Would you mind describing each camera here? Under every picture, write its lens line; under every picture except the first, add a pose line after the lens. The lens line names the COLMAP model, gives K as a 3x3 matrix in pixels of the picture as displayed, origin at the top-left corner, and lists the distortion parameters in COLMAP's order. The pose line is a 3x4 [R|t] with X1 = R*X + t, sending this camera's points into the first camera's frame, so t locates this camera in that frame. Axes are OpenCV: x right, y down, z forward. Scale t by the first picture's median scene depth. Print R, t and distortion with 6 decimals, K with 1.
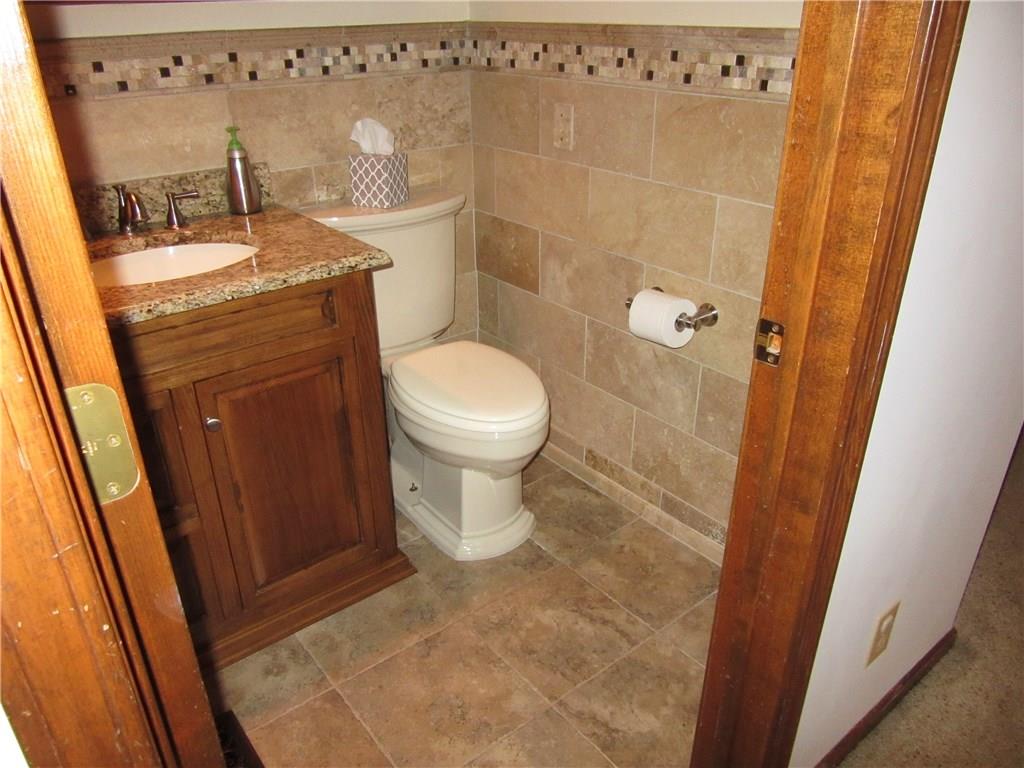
lens RADIAL K [[762.5, 0, 510.0], [0, 762.5, 385.6], [0, 0, 1]] dist [-0.031580, 0.010017]
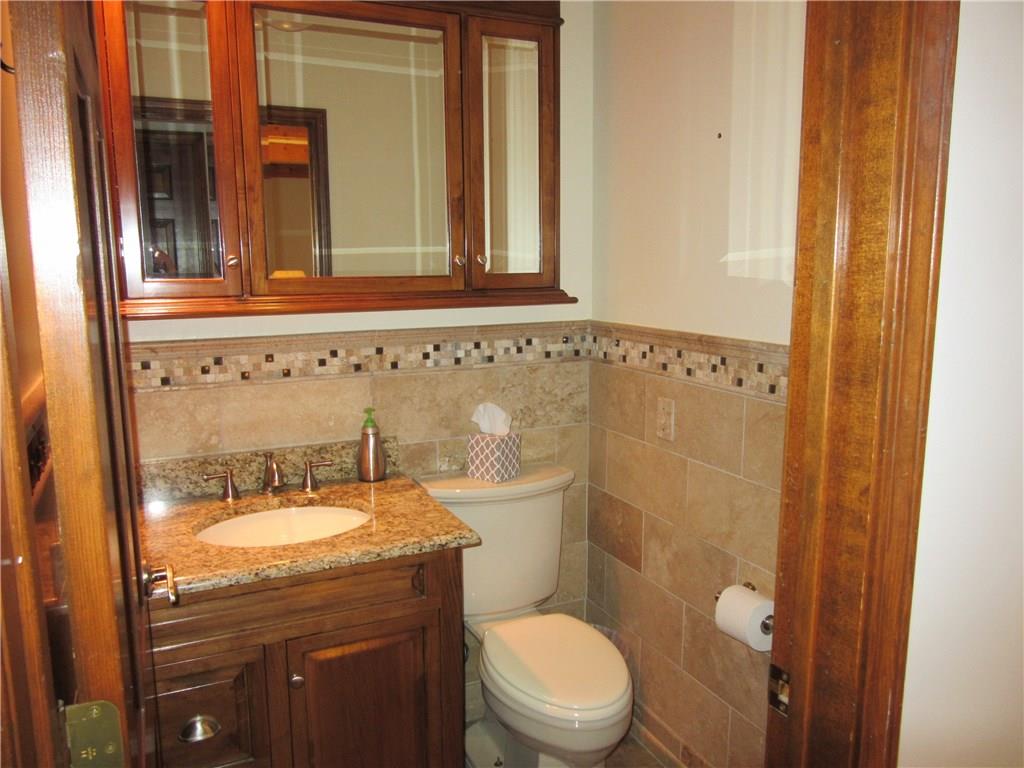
lens RADIAL K [[762.5, 0, 515.2], [0, 762.5, 384.7], [0, 0, 1]] dist [-0.031580, 0.010017]
pose [[0.974562, 0.042438, -0.220065, 0.108712], [-0.106537, 0.951598, -0.288290, -0.061355], [0.197179, 0.304401, 0.931912, -0.060052]]
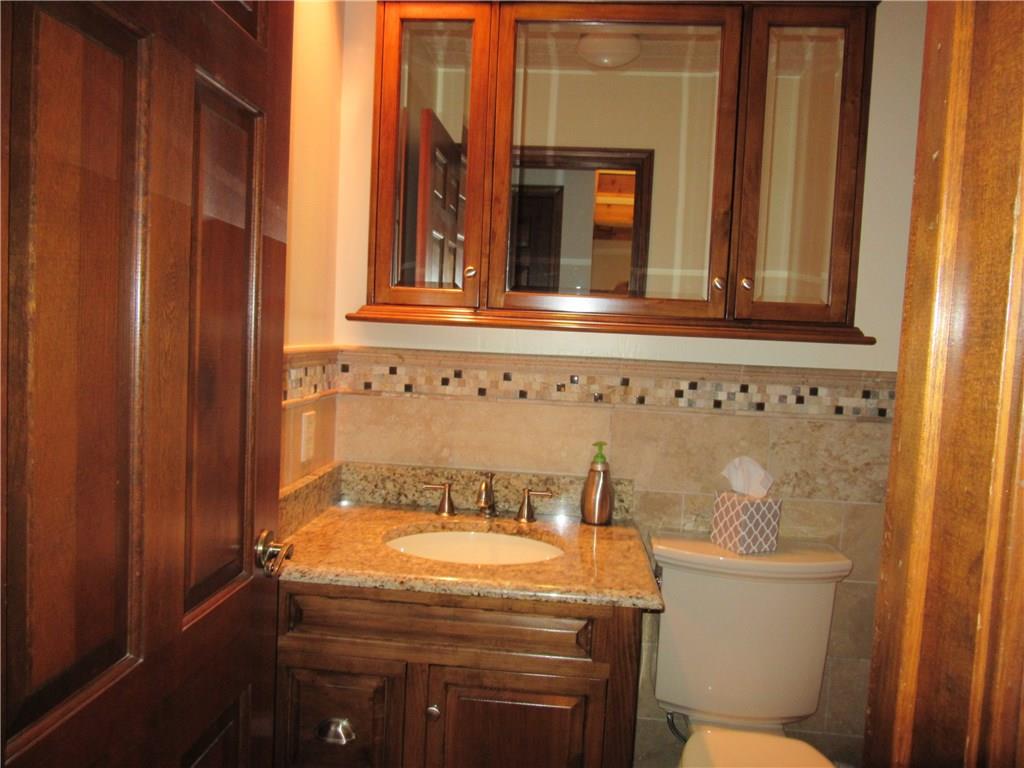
lens RADIAL K [[762.5, 0, 520.1], [0, 762.5, 386.5], [0, 0, 1]] dist [-0.031580, 0.010017]
pose [[0.727158, 0.095056, -0.679857, 0.263558], [-0.359395, 0.896509, -0.259052, -0.095864], [0.584873, 0.432709, 0.686066, 0.174721]]
